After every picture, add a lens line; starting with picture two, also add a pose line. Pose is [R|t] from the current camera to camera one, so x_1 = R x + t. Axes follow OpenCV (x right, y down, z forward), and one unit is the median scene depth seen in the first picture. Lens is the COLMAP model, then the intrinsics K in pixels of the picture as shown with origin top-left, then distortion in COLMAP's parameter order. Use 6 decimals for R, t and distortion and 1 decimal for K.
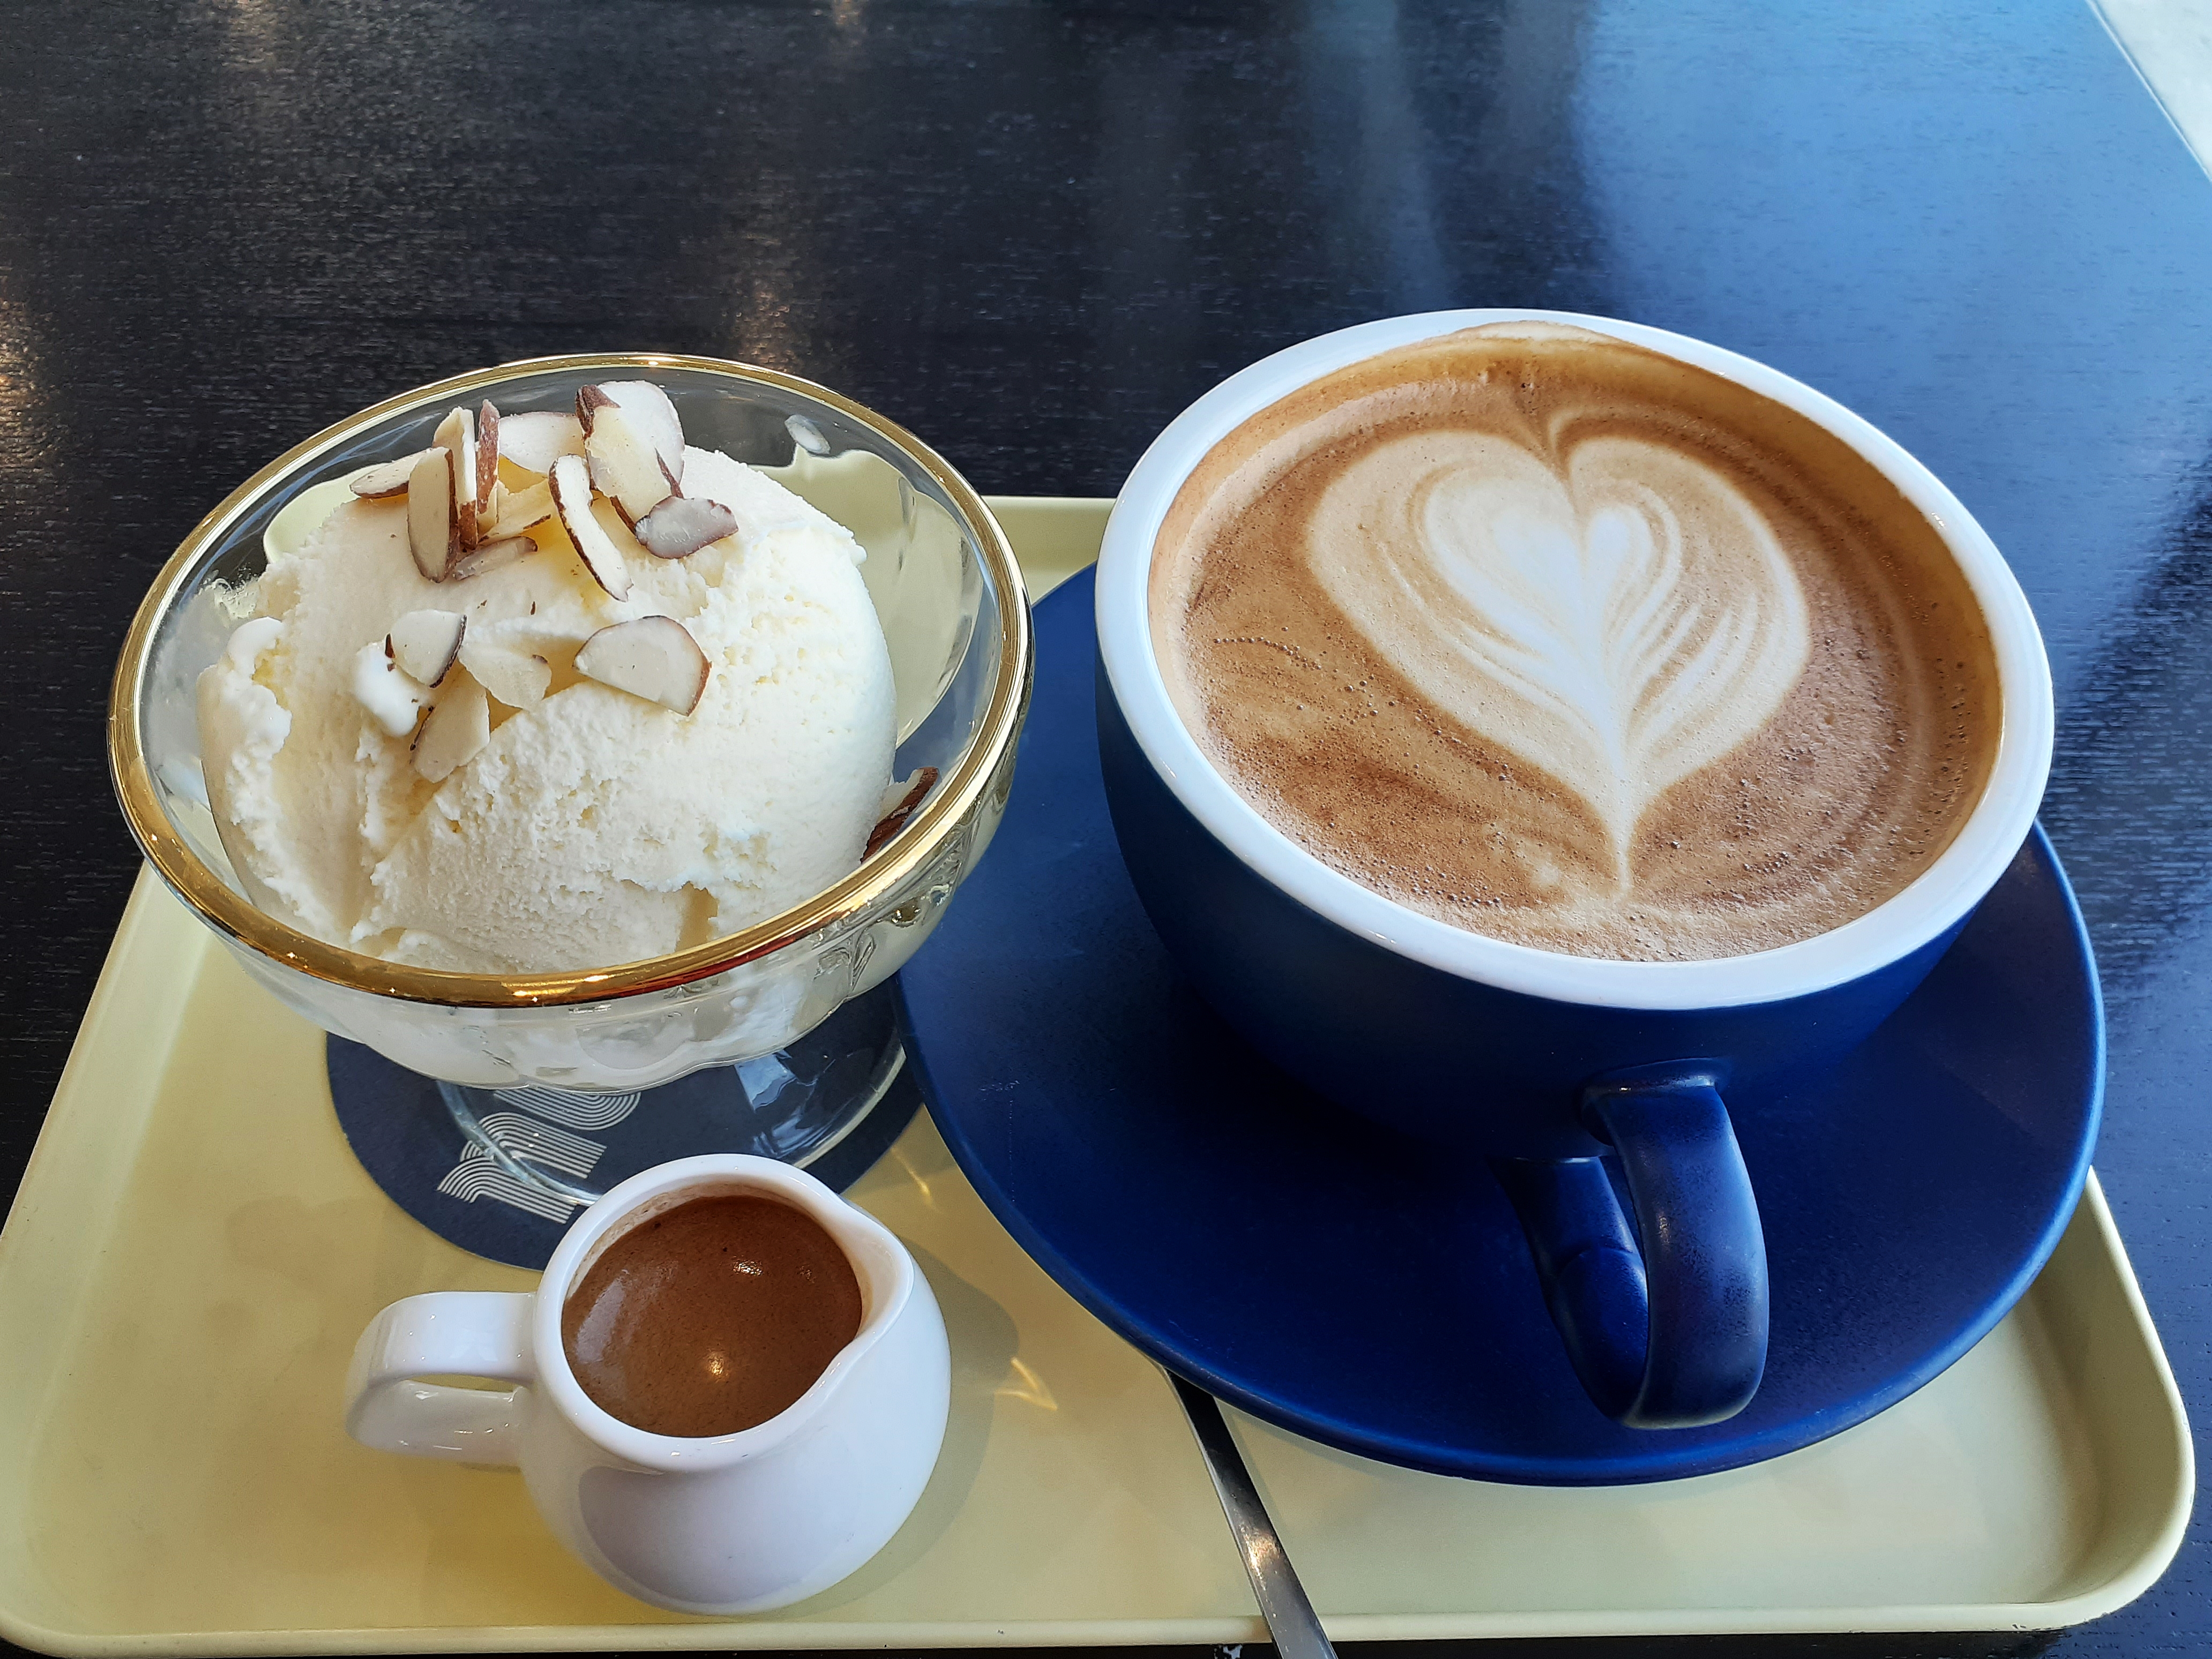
lens RADIAL K [[1772.4, 0, 1097.3], [0, 1772.4, 836.8], [0, 0, 1]] dist [0.100337, -0.291340]
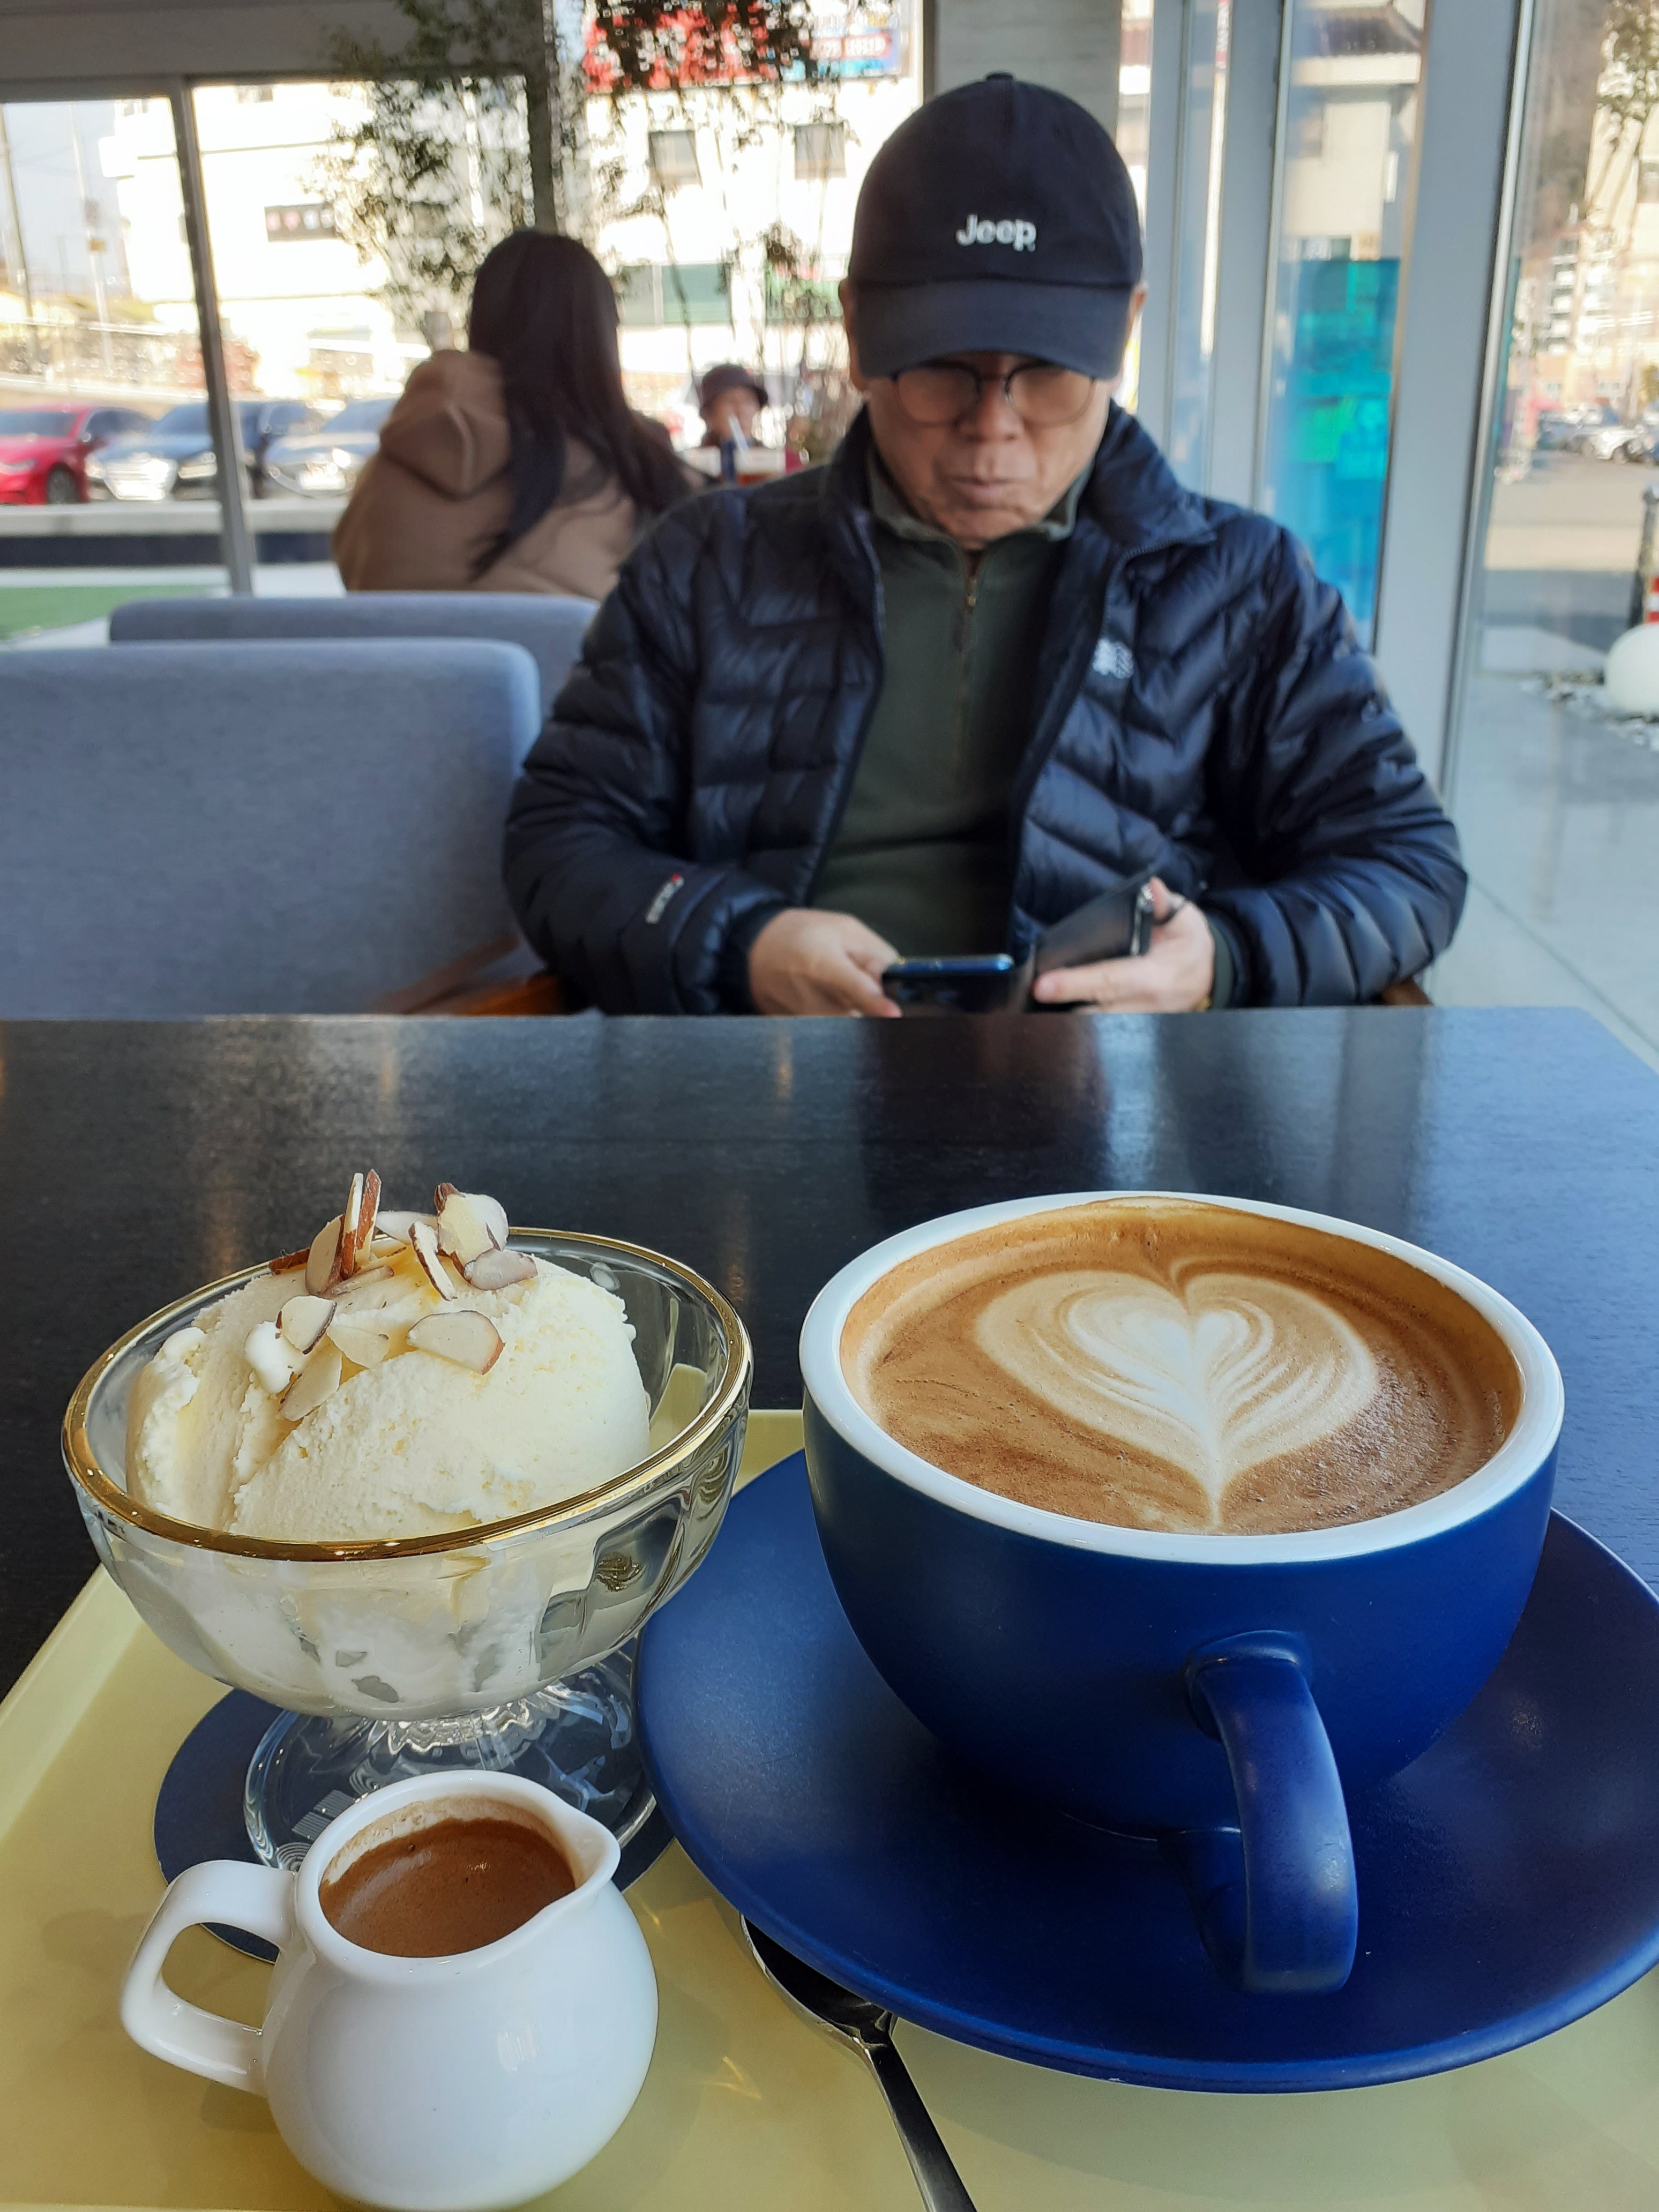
lens RADIAL K [[1810.0, 0, 821.1], [0, 1810.0, 1099.3], [0, 0, 1]] dist [0.048624, -0.071655]
pose [[0.995640, -0.036441, -0.085870, 0.136206], [-0.016315, 0.838324, -0.544928, 0.449769], [0.091844, 0.543953, 0.834074, -0.218513]]
